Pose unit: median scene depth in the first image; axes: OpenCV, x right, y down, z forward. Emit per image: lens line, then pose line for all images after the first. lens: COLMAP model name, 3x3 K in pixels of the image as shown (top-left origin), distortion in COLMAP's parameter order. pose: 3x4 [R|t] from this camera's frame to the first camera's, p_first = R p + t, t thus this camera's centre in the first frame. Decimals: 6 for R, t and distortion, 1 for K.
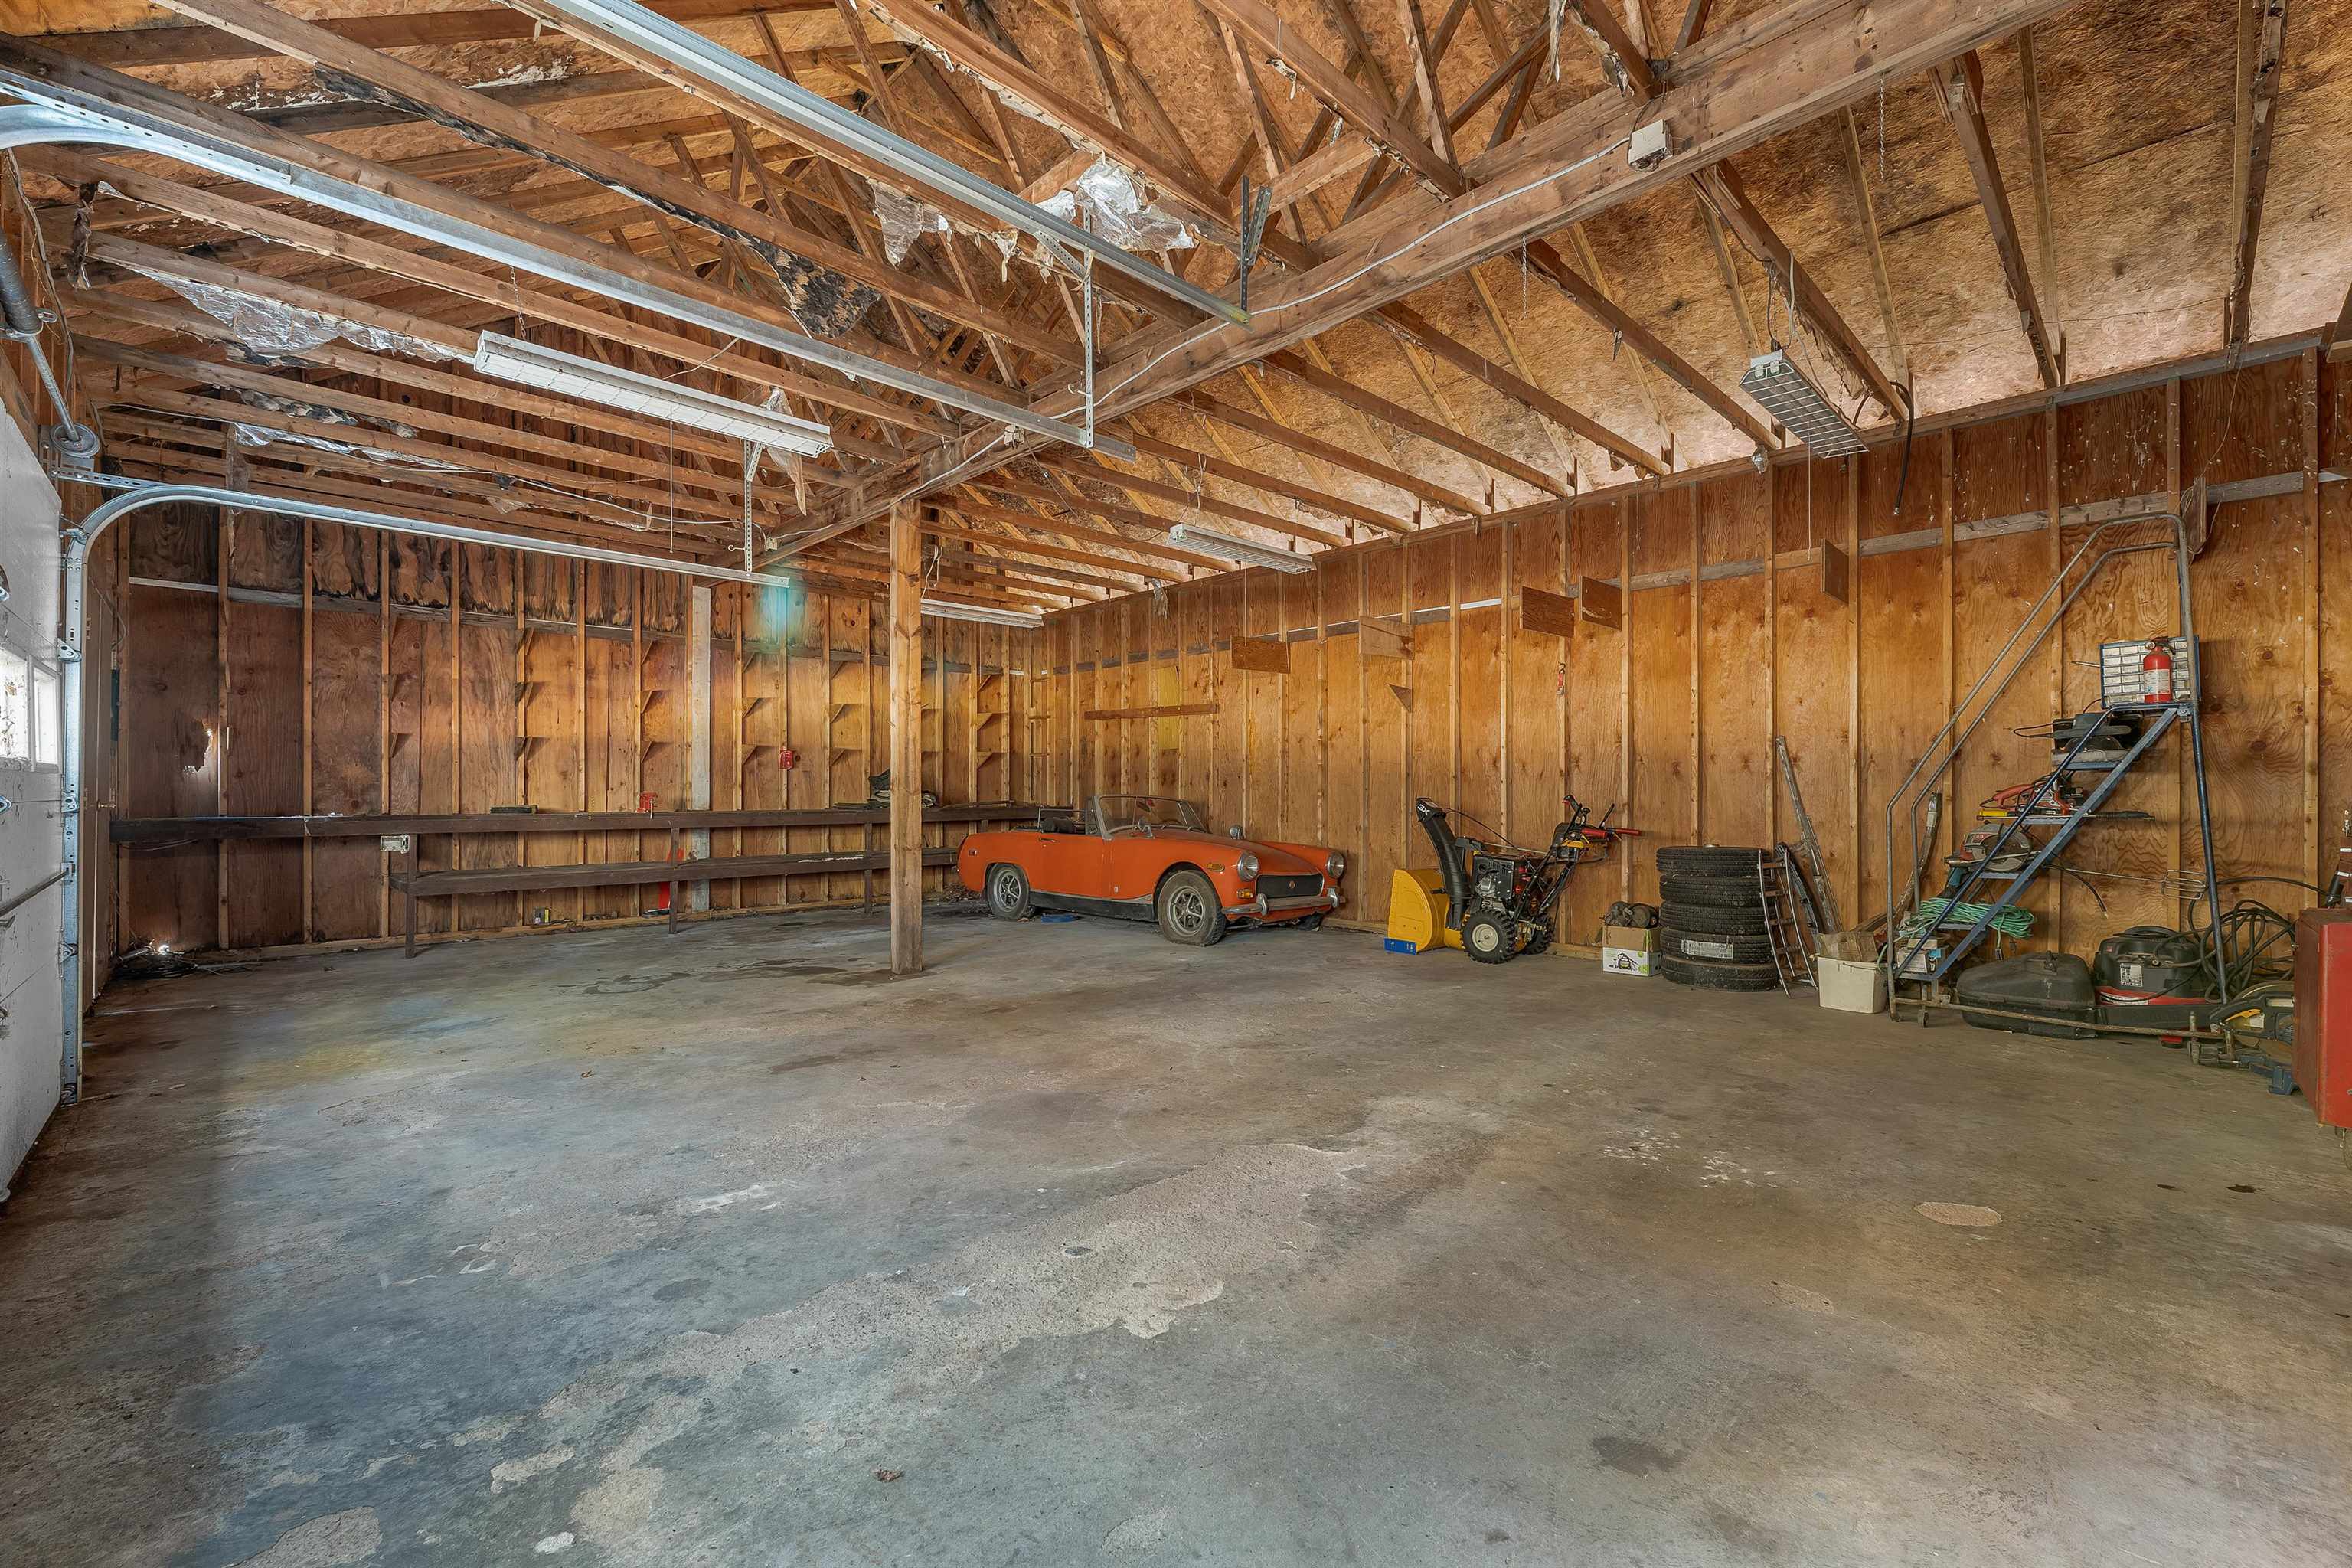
lens RADIAL K [[977.6, 0, 1173.0], [0, 977.6, 787.5], [0, 0, 1]] dist [0.002615, -0.000562]
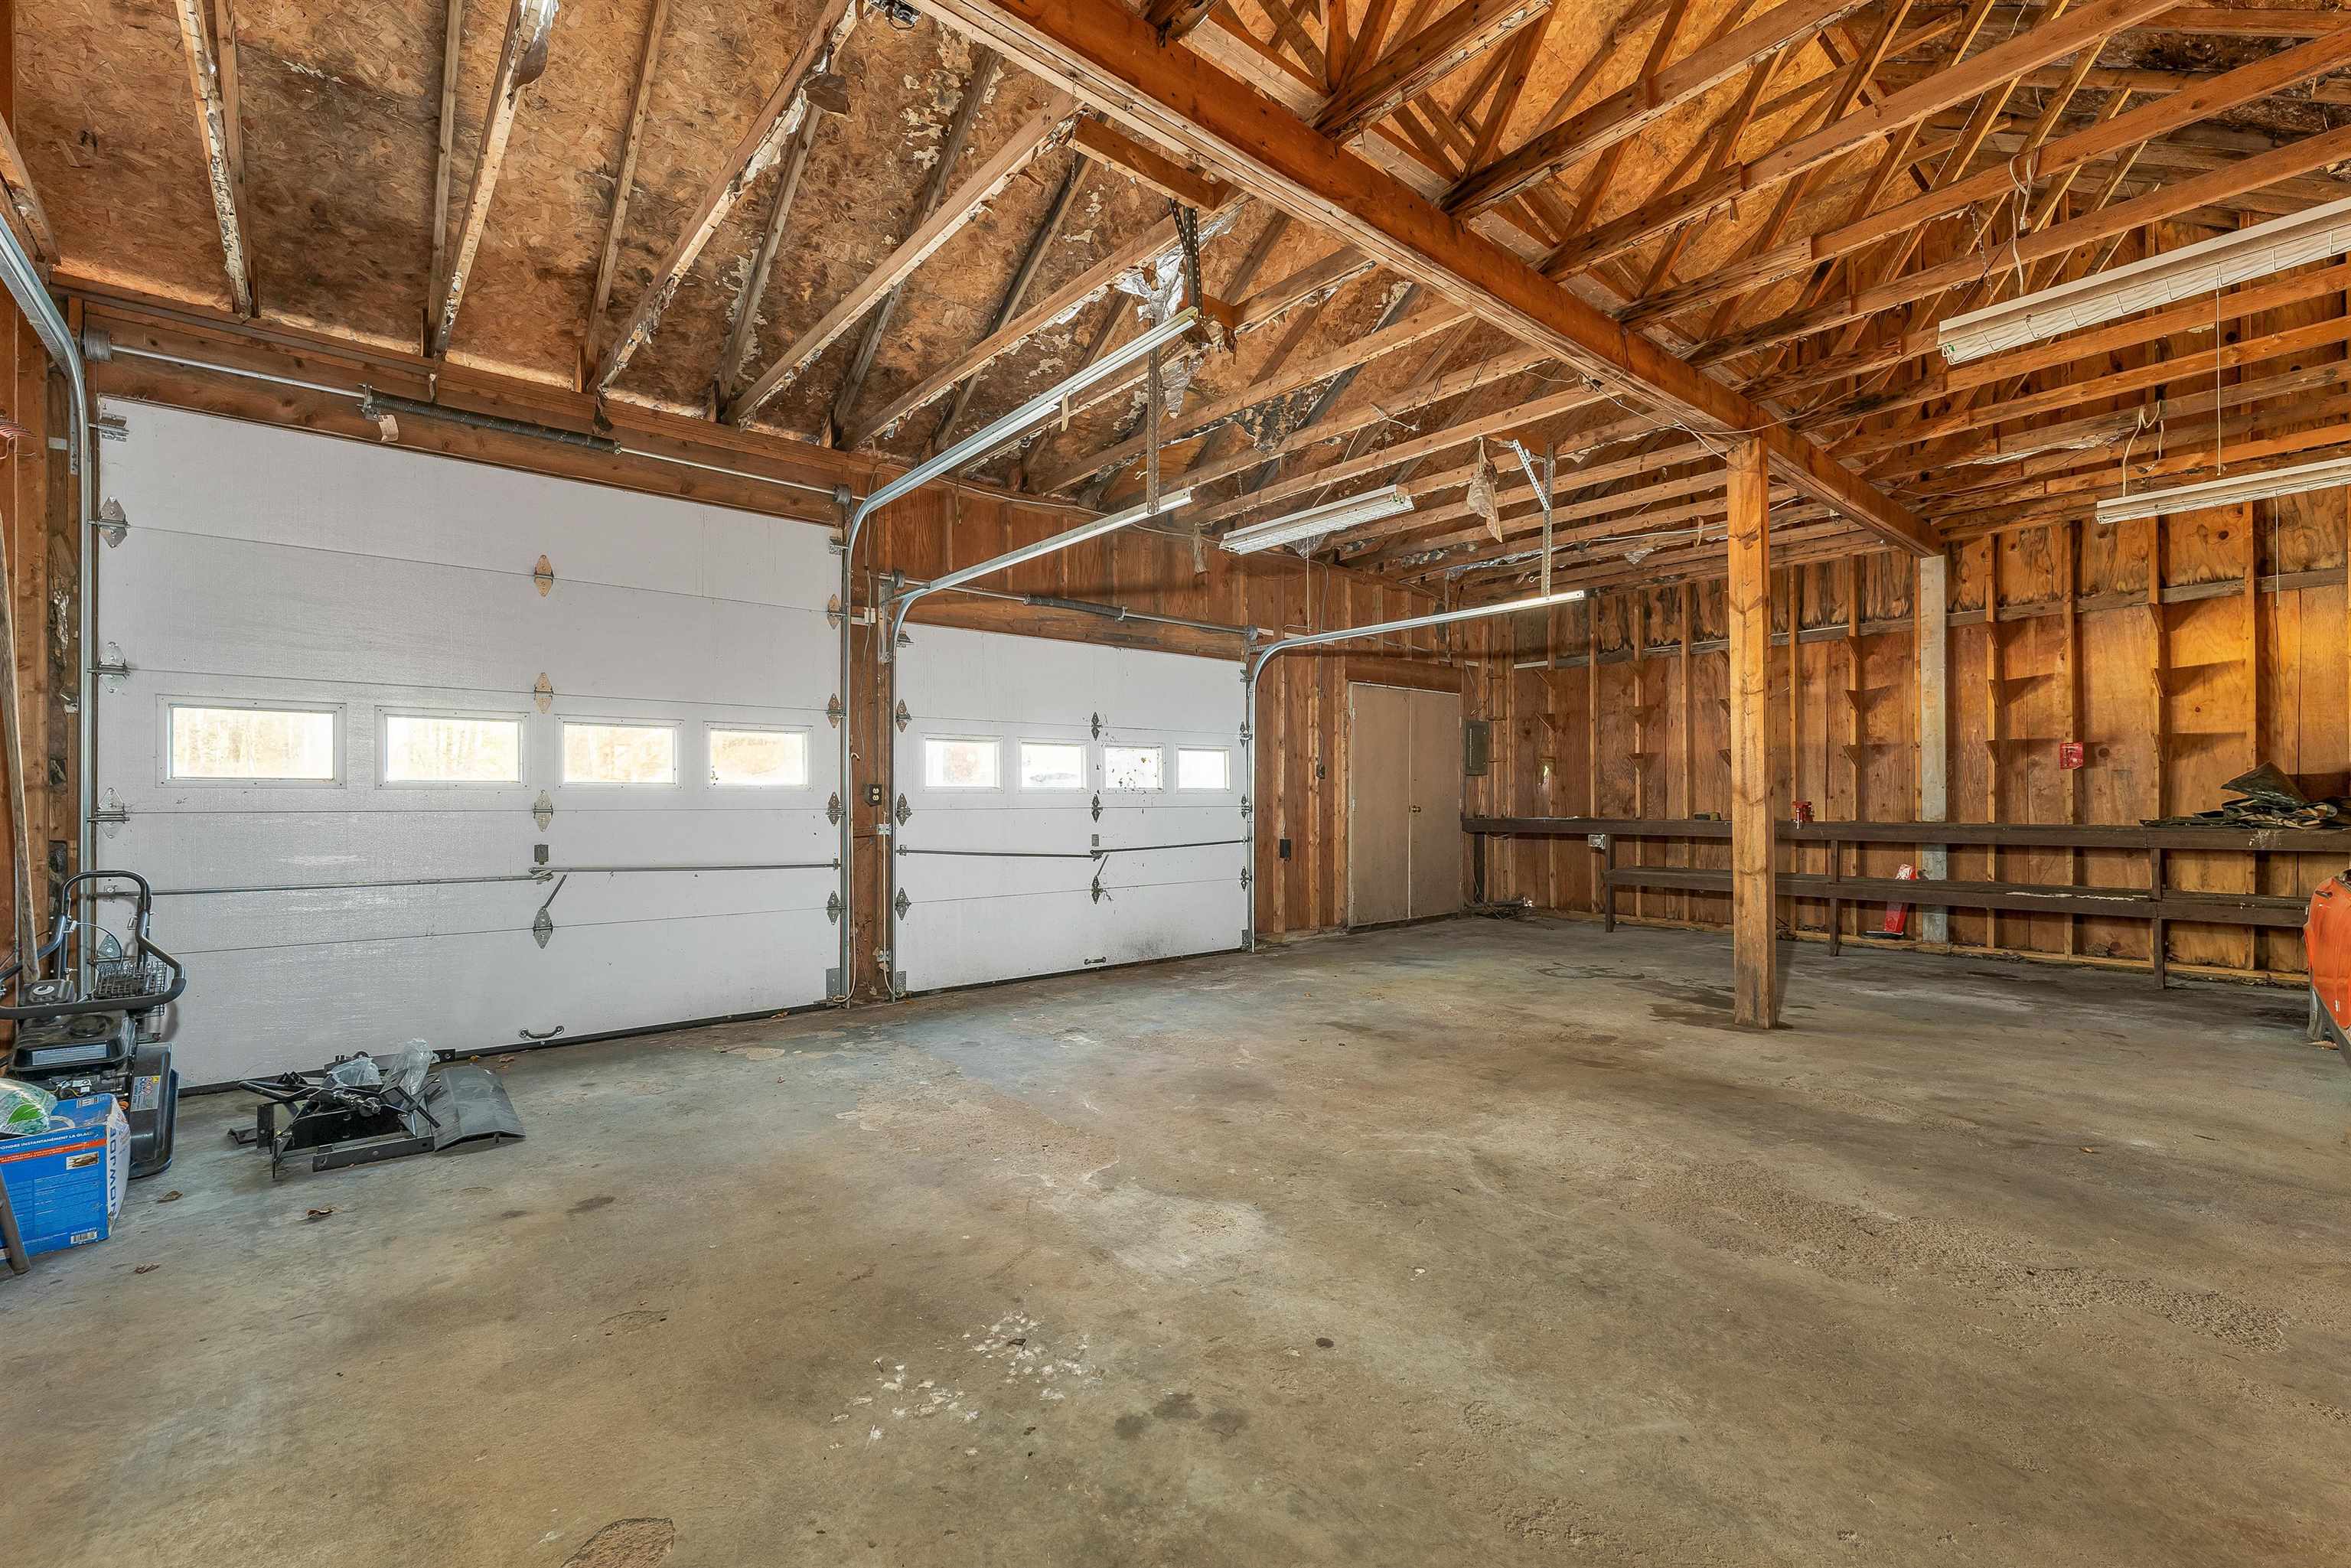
lens RADIAL K [[977.1, 0, 1172.5], [0, 977.1, 787.5], [0, 0, 1]] dist [0.002615, -0.000562]
pose [[-0.065267, -0.012573, -0.997789, 0.911610], [0.007854, 0.999883, -0.013114, -0.001184], [0.997837, -0.008693, -0.065160, 0.922715]]
